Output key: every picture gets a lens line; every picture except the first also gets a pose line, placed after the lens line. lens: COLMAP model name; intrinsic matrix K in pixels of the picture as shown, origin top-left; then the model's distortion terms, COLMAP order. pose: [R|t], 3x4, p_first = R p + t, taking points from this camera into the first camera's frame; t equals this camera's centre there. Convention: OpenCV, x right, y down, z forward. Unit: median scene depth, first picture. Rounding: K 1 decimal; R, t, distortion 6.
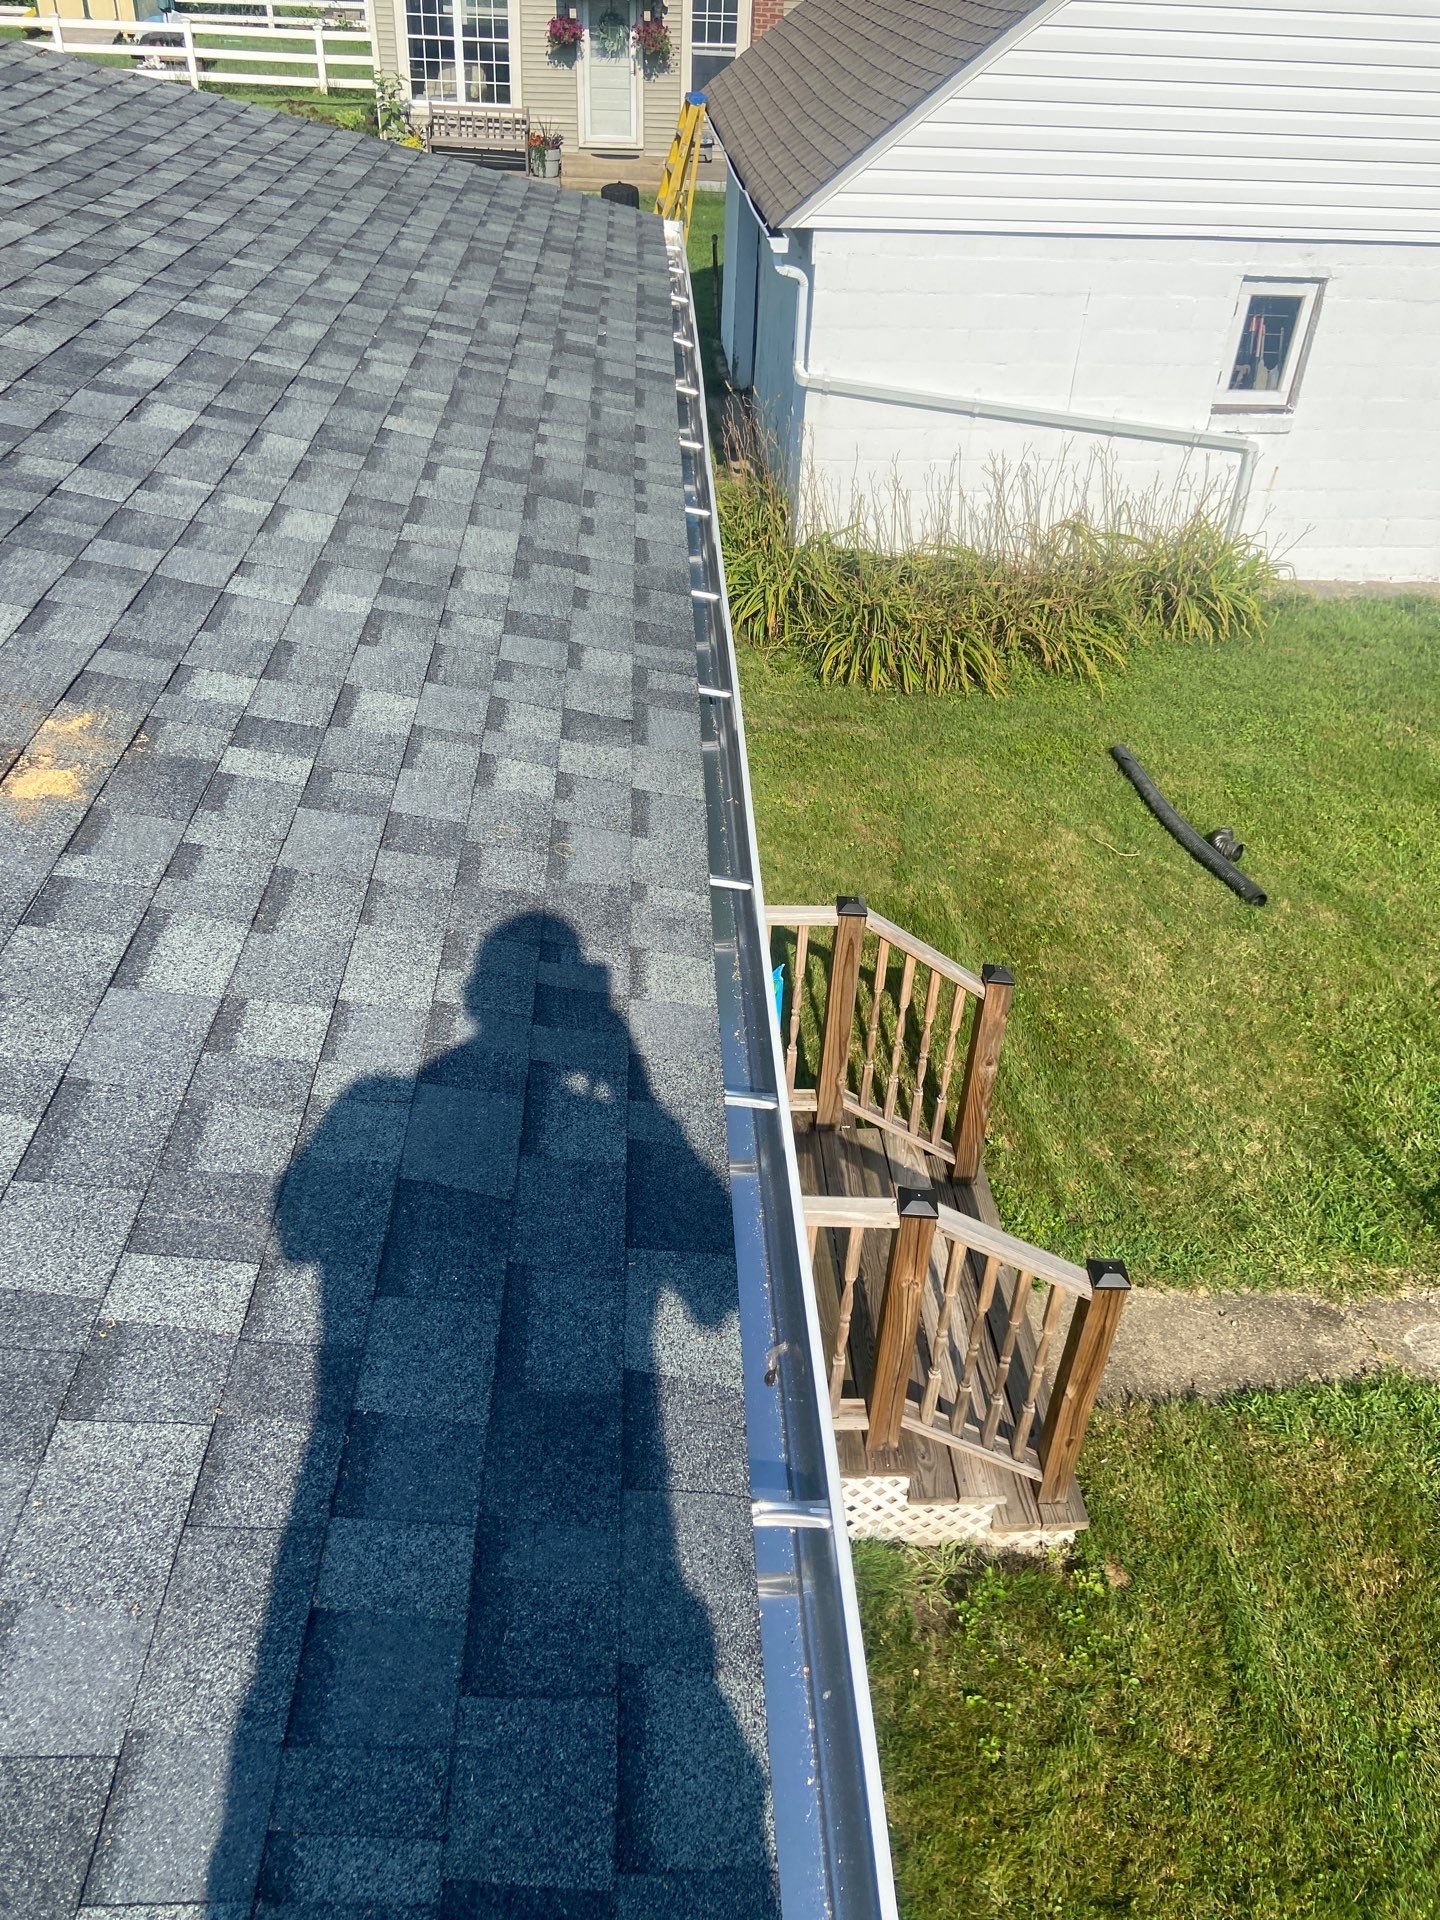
lens RADIAL K [[1451.4, 0, 727.6], [0, 1451.4, 966.2], [0, 0, 1]] dist [0.132796, -0.163985]
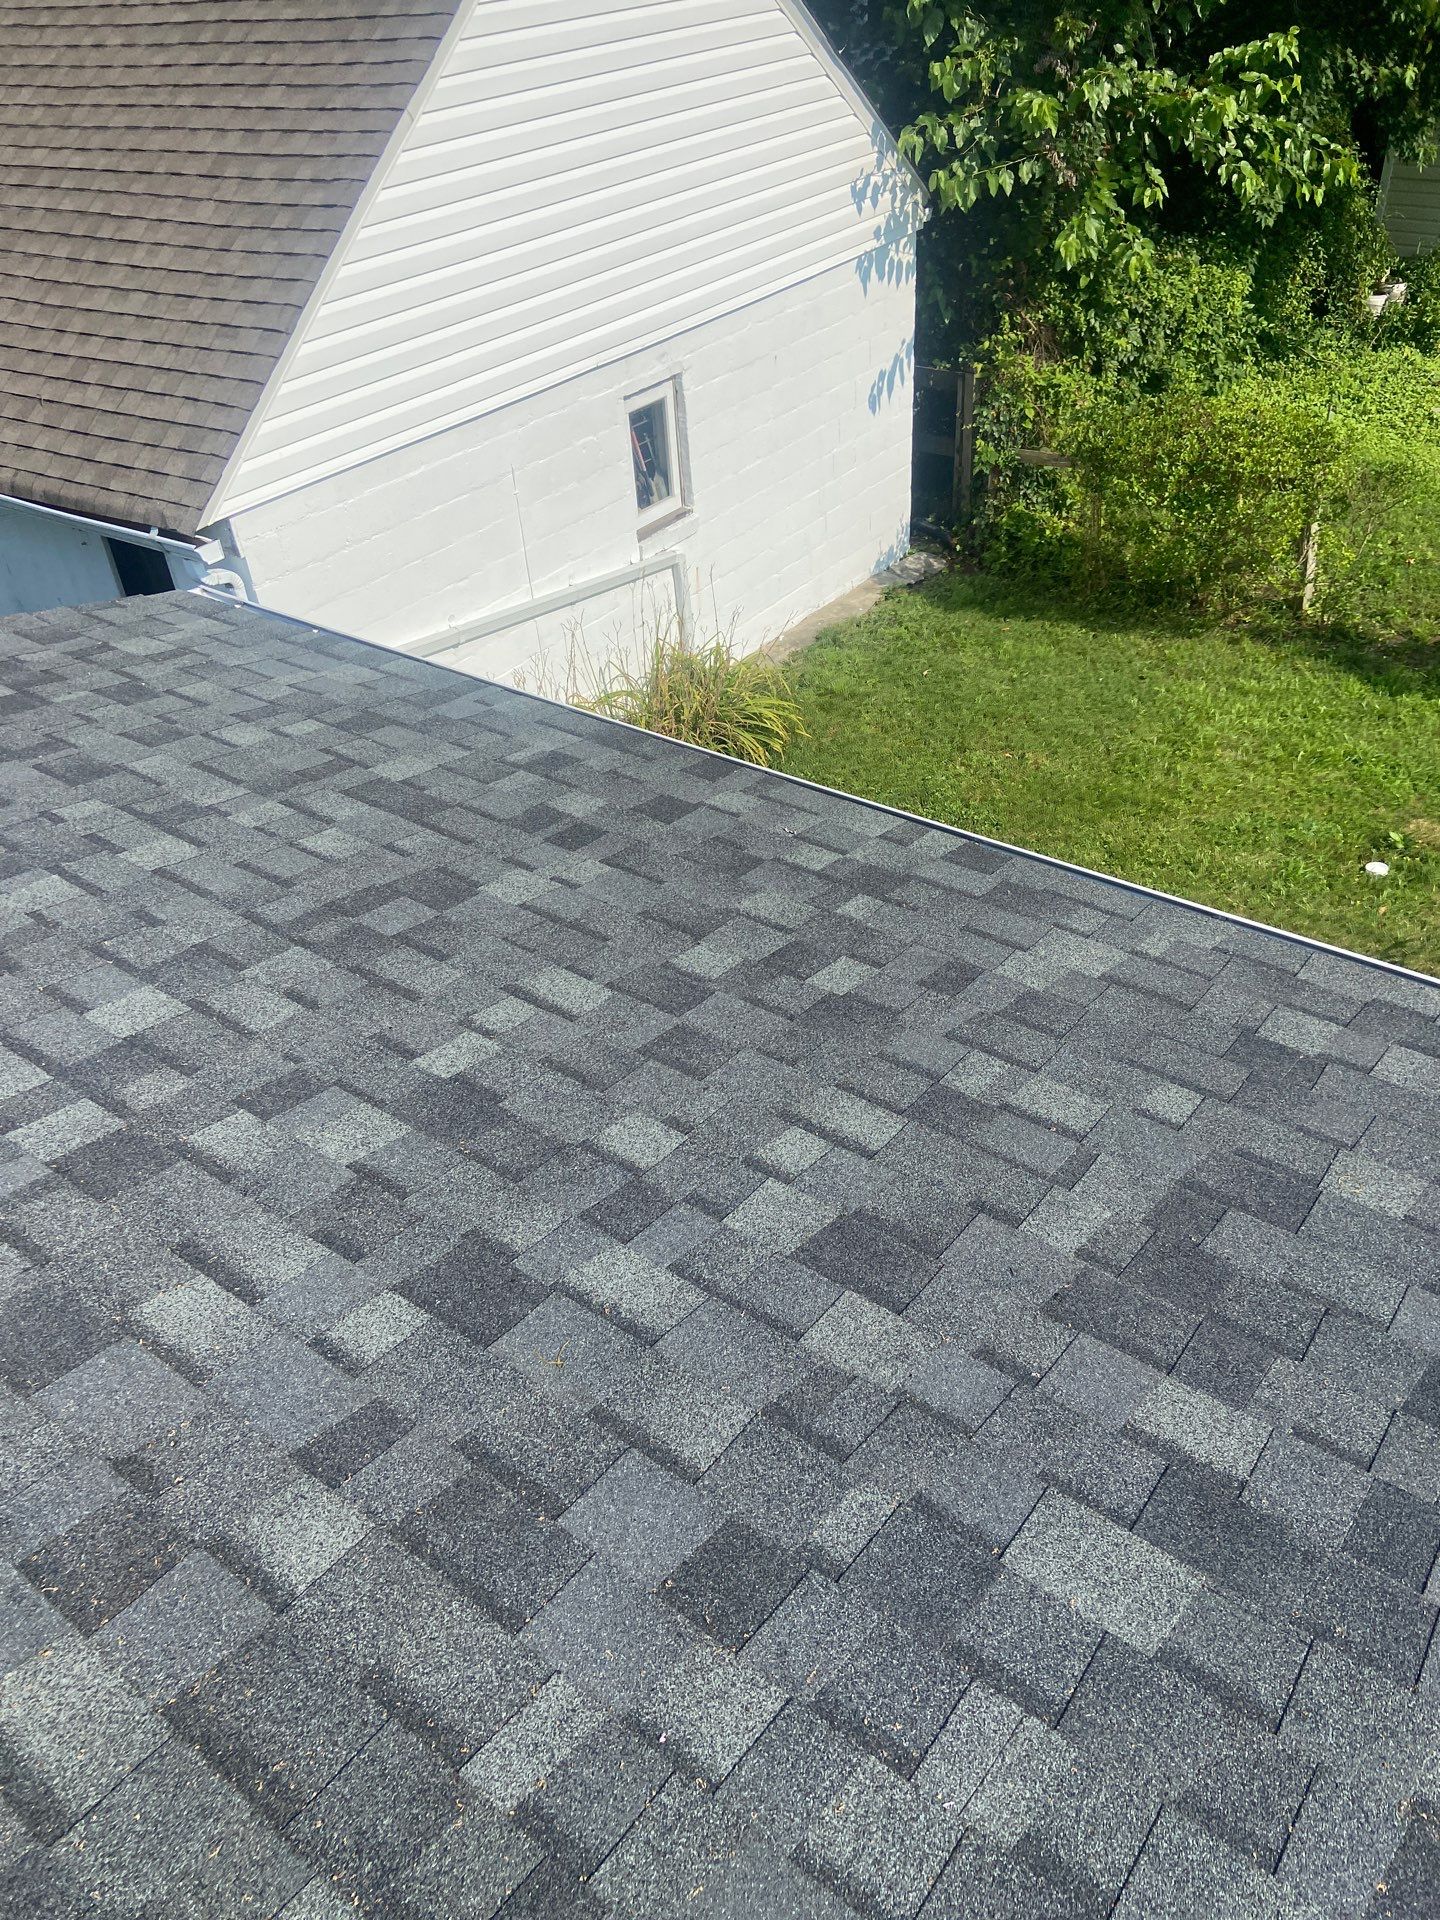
lens RADIAL K [[1466.2, 0, 744.5], [0, 1466.2, 969.1], [0, 0, 1]] dist [0.107293, -0.127108]
pose [[0.637137, -0.520275, 0.568657, -0.131070], [0.518155, 0.835325, 0.183702, -0.133466], [-0.570589, 0.177609, 0.801800, 0.132634]]
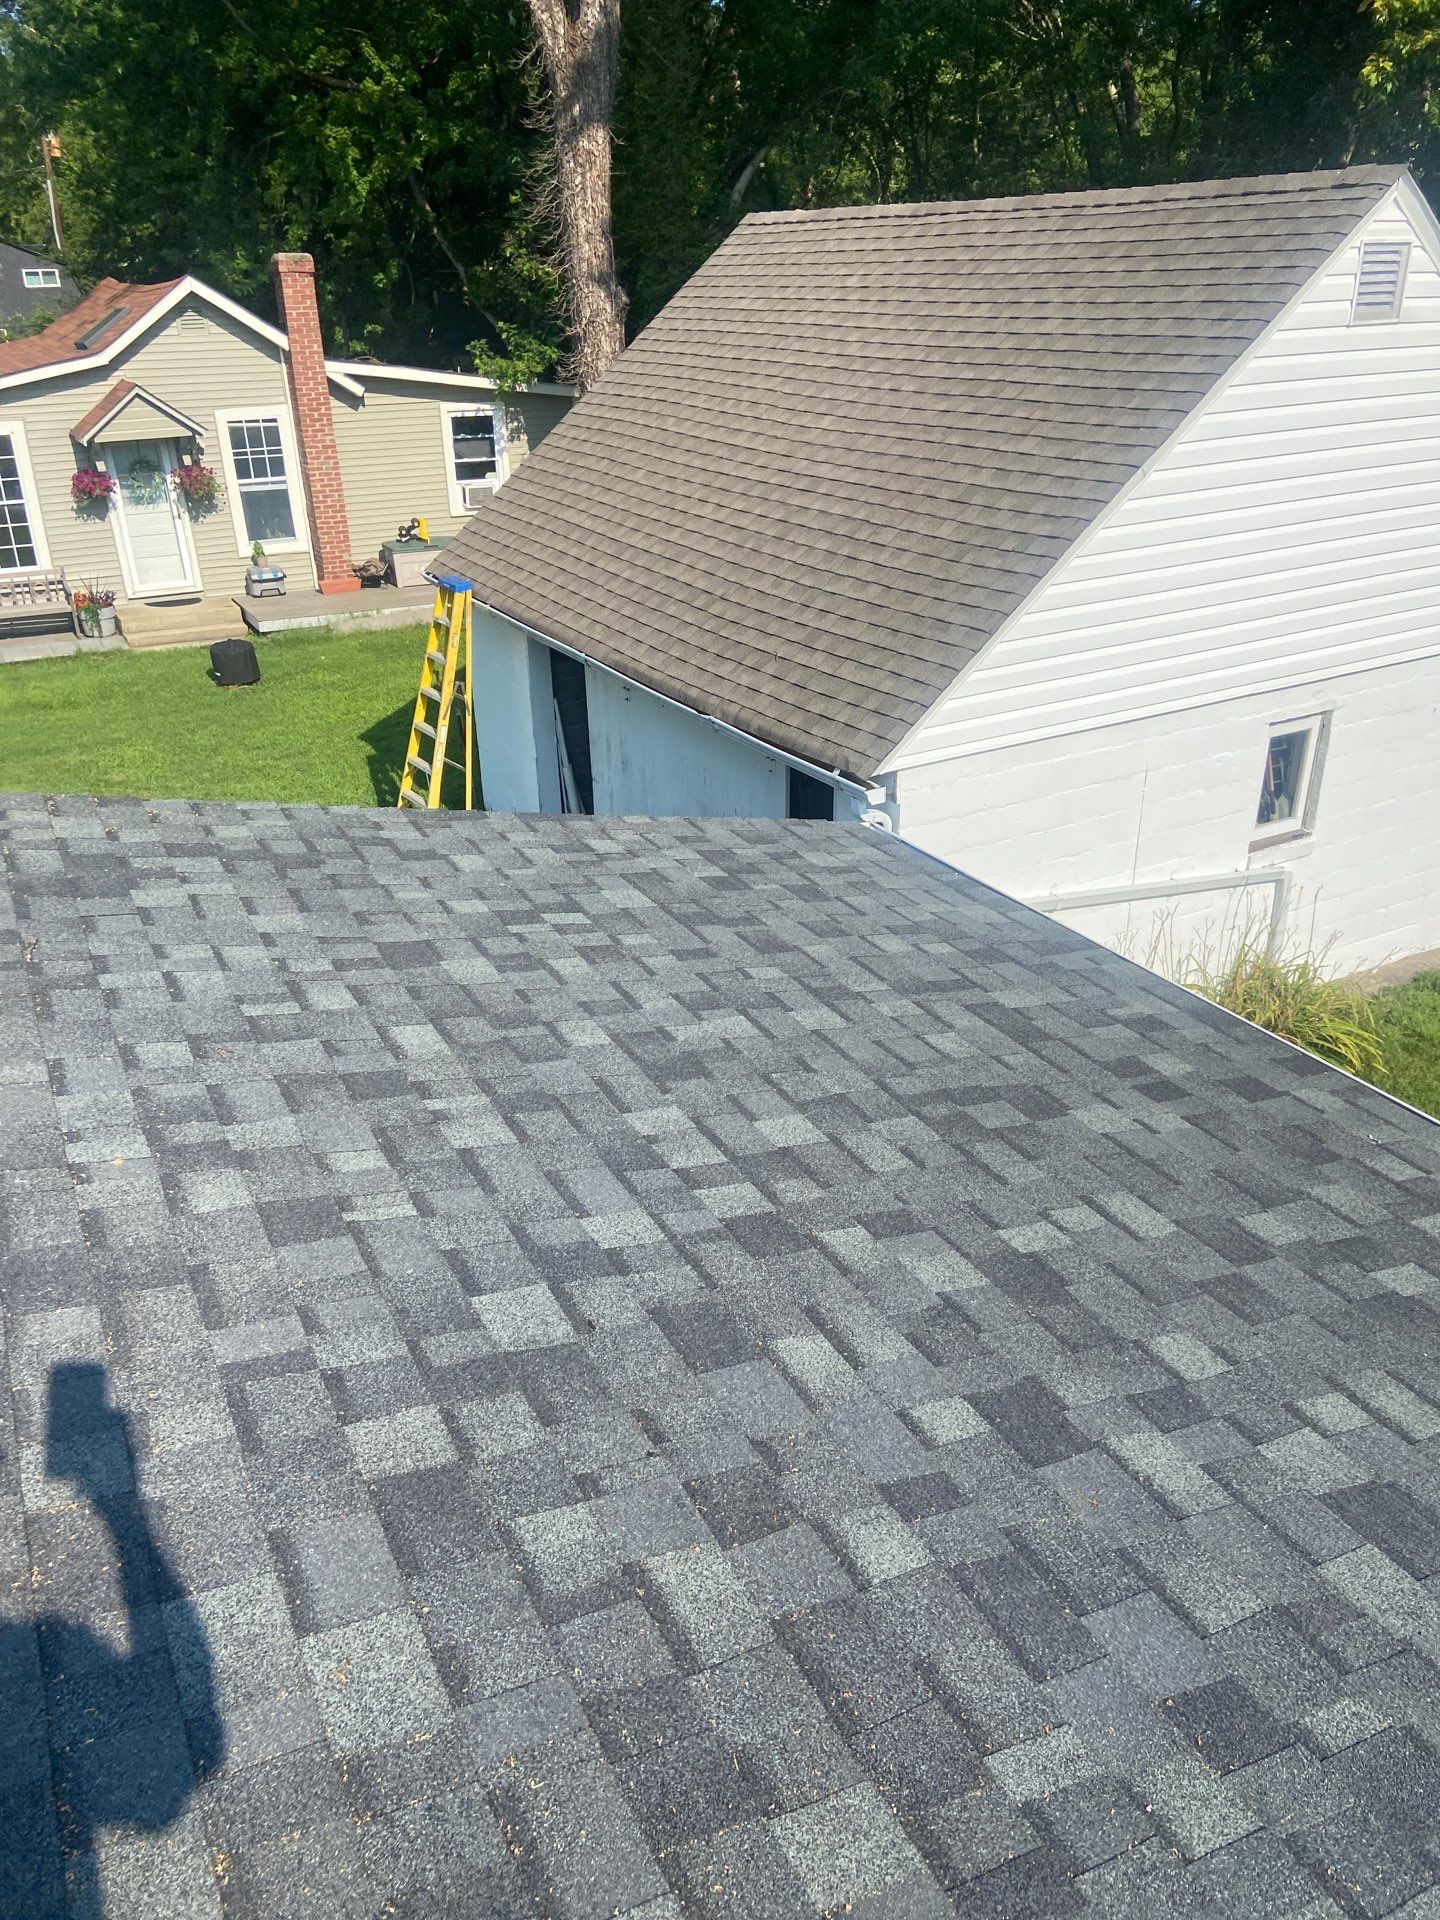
lens RADIAL K [[1451.4, 0, 733.9], [0, 1451.4, 969.7], [0, 0, 1]] dist [0.132796, -0.163985]
pose [[0.901981, -0.233619, 0.363115, -0.151169], [0.293338, 0.948660, -0.118310, -0.133716], [-0.316834, 0.213229, 0.924202, 0.119035]]
